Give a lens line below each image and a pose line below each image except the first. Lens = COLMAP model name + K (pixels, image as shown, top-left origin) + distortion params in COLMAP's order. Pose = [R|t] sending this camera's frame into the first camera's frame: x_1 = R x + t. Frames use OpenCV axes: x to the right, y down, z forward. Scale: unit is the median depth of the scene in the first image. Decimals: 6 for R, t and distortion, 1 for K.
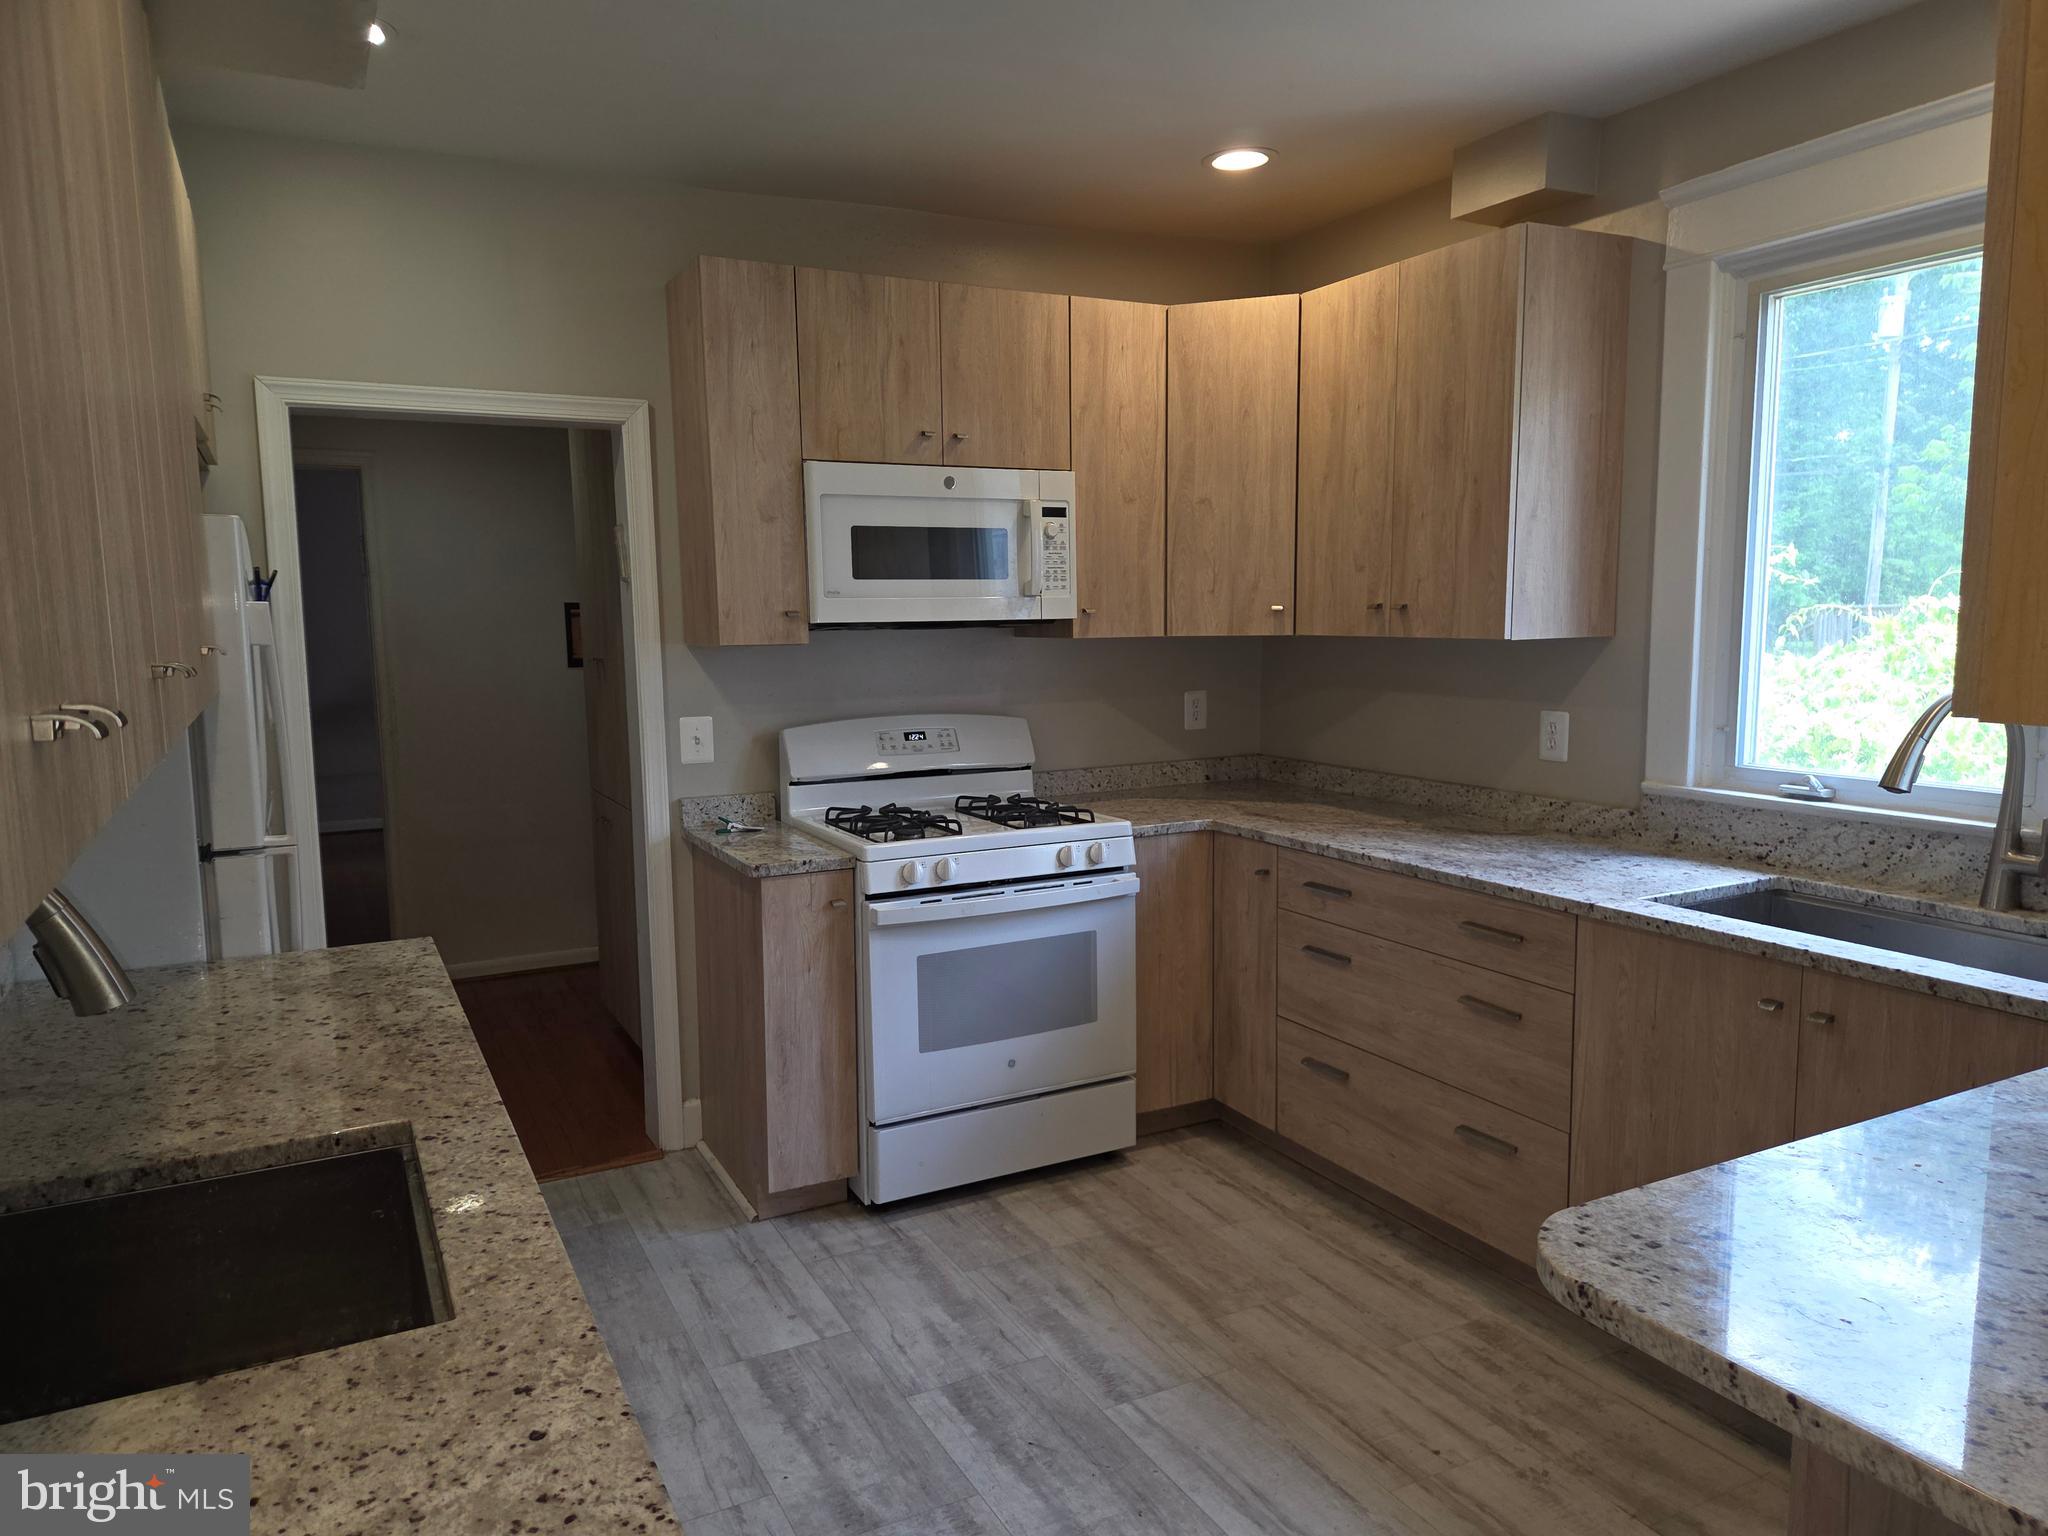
lens RADIAL K [[1381.9, 0, 1023.6], [0, 1381.9, 774.1], [0, 0, 1]] dist [0.051570, -0.016013]
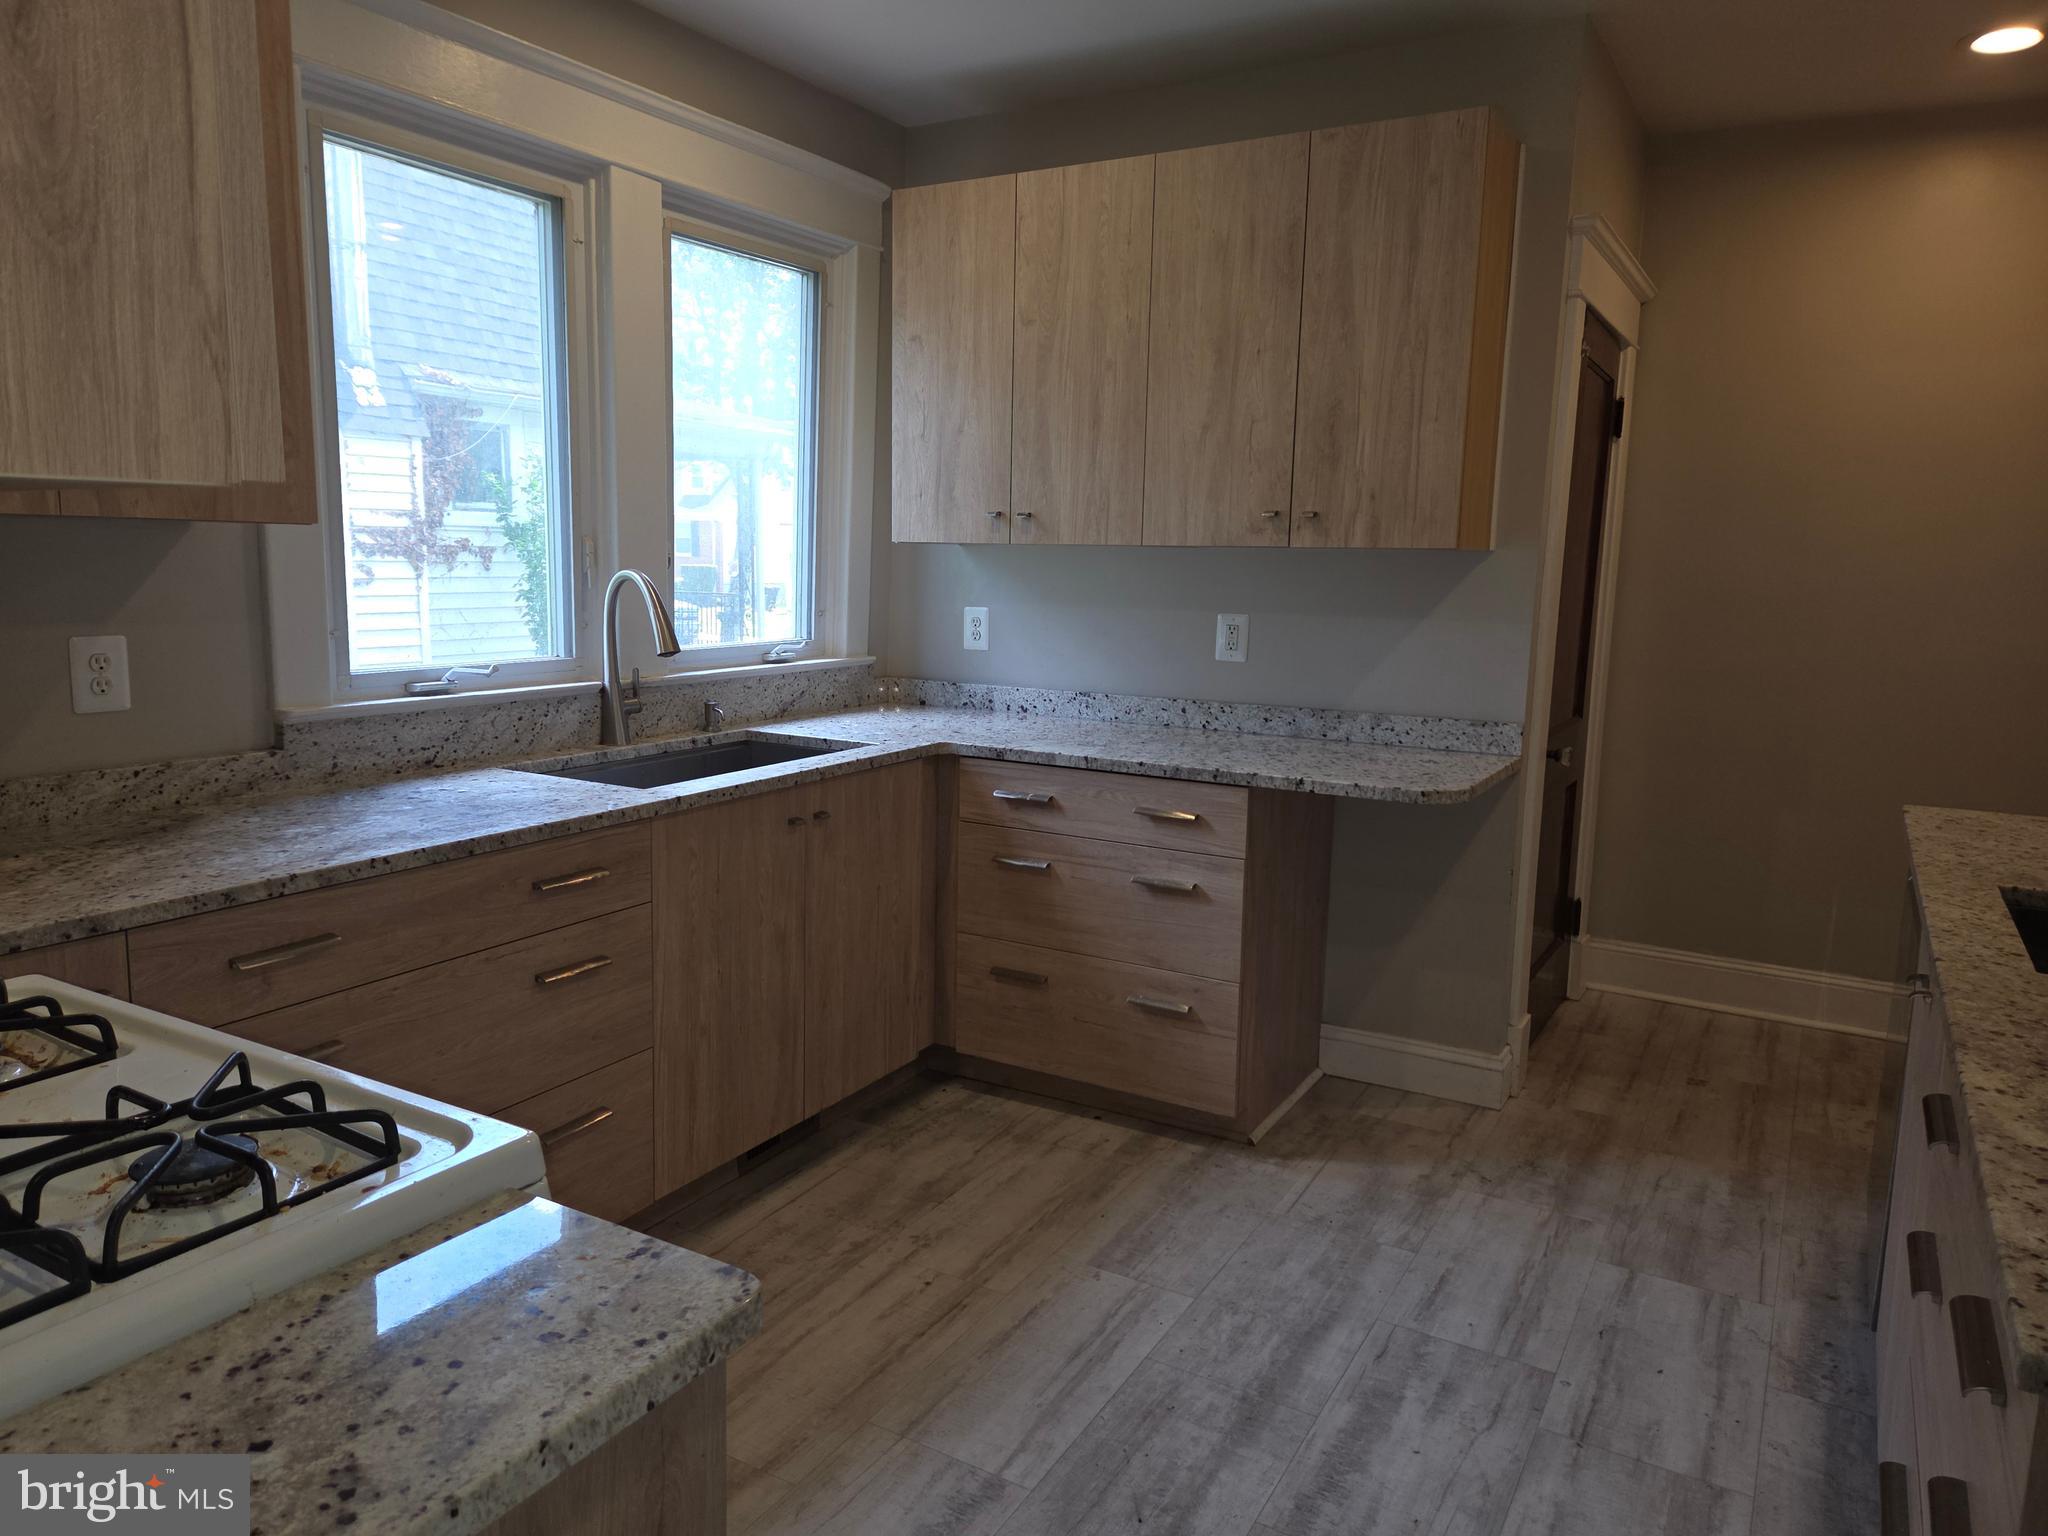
lens RADIAL K [[1381.9, 0, 1016.5], [0, 1381.9, 750.6], [0, 0, 1]] dist [0.051570, -0.016013]
pose [[-0.532952, -0.120123, 0.837575, -0.559470], [0.088130, 0.976608, 0.196140, -0.114951], [-0.841543, 0.178348, -0.509899, 1.341948]]
